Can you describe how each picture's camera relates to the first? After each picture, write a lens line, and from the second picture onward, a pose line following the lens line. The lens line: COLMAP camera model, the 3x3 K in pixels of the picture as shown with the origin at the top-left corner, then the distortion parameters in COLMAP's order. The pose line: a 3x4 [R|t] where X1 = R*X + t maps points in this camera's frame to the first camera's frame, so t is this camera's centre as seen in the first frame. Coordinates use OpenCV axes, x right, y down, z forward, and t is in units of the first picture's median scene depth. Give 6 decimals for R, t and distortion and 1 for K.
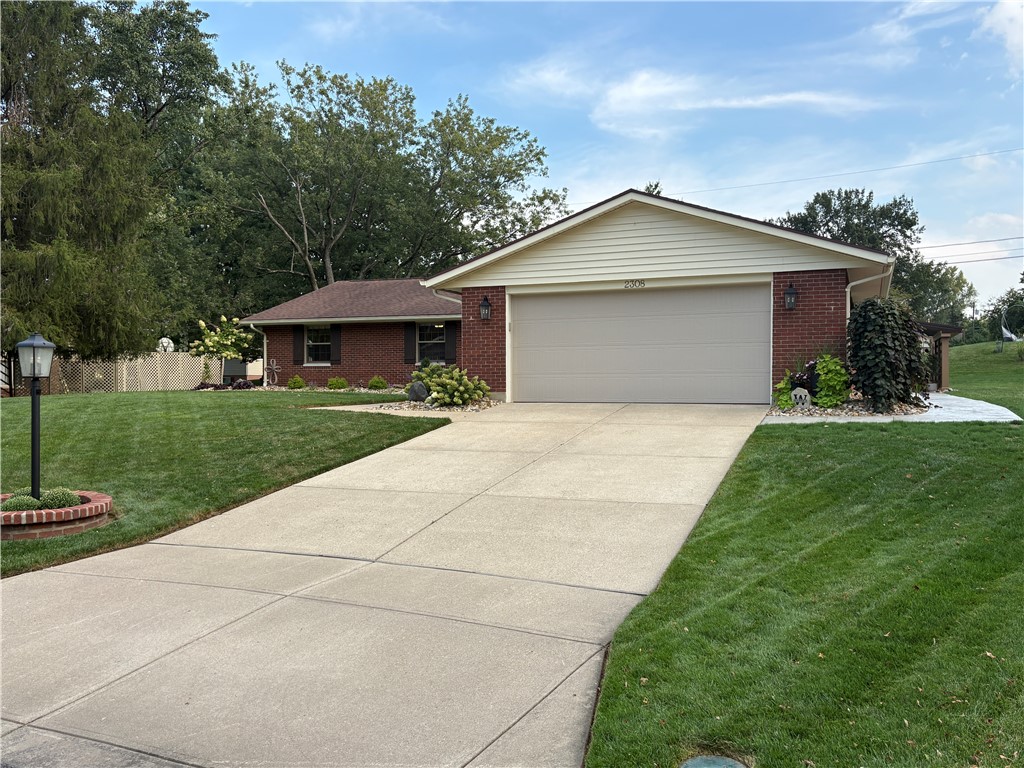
lens RADIAL K [[877.4, 0, 511.1], [0, 877.4, 381.5], [0, 0, 1]] dist [-0.017821, -0.005225]
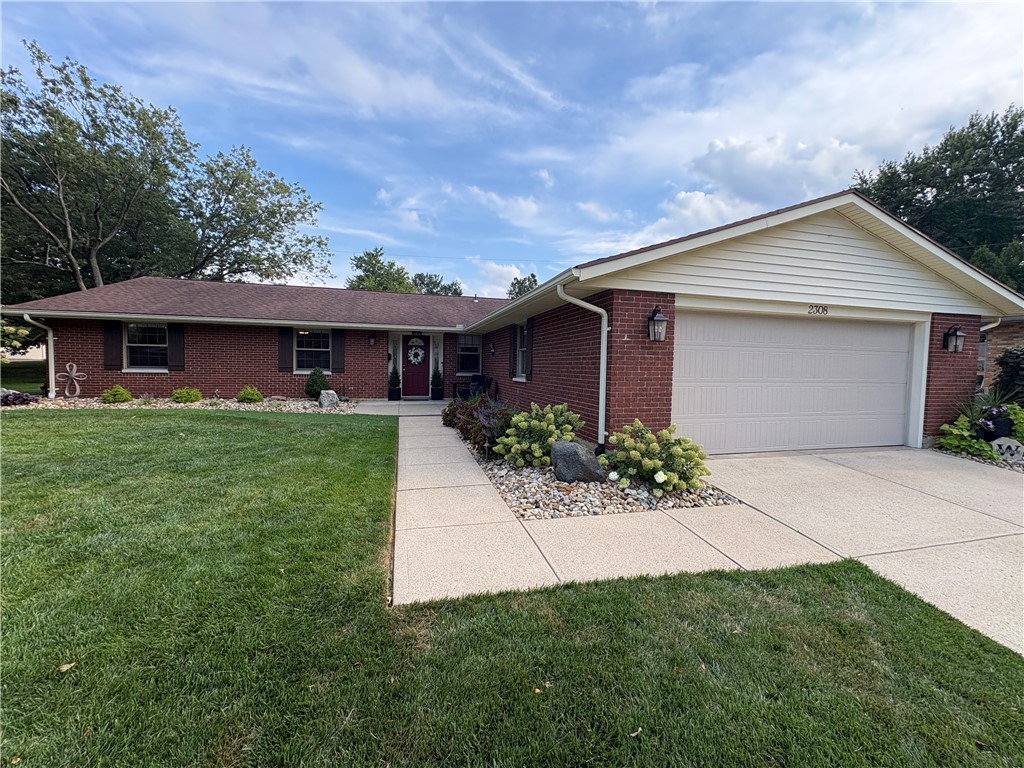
lens RADIAL K [[405.8, 0, 510.4], [0, 405.8, 382.5], [0, 0, 1]] dist [-0.002723, -0.001289]
pose [[0.794371, -0.010009, 0.607351, -0.108193], [-0.018199, 0.999023, 0.040266, -0.018037], [-0.607161, -0.043040, 0.793413, 0.293212]]
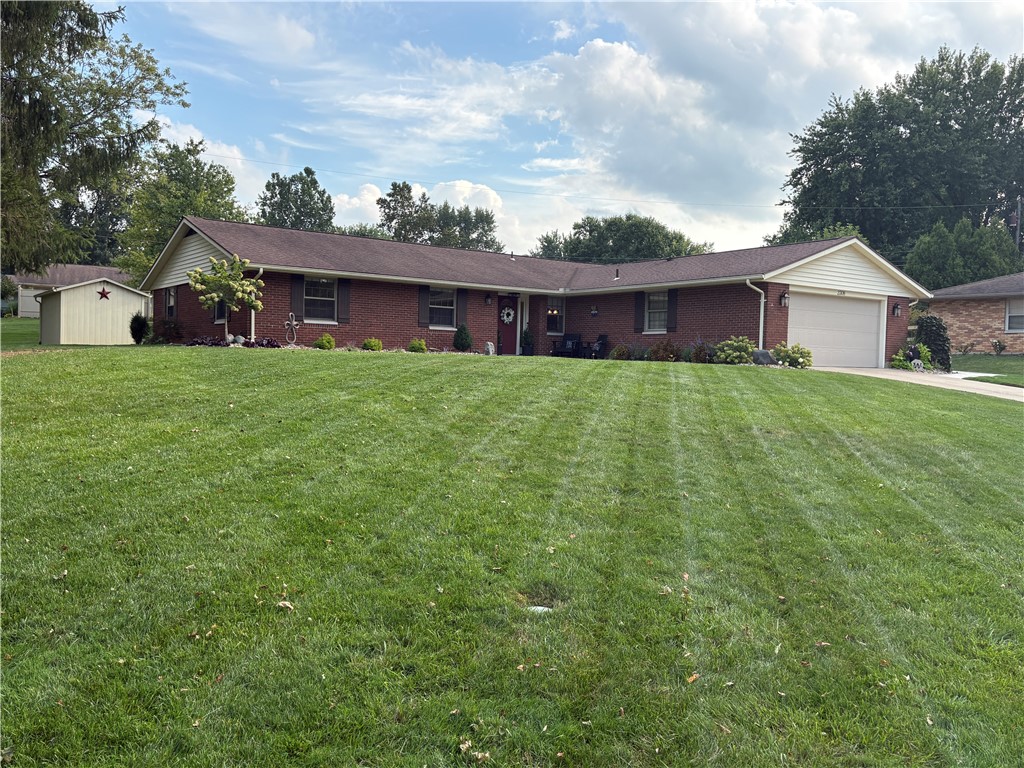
lens RADIAL K [[877.4, 0, 508.0], [0, 877.4, 391.7], [0, 0, 1]] dist [-0.017821, -0.005225]
pose [[0.526001, -0.016413, 0.850326, -0.525826], [-0.020856, 0.999264, 0.032189, 0.010625], [-0.850228, -0.034666, 0.525271, 0.225042]]
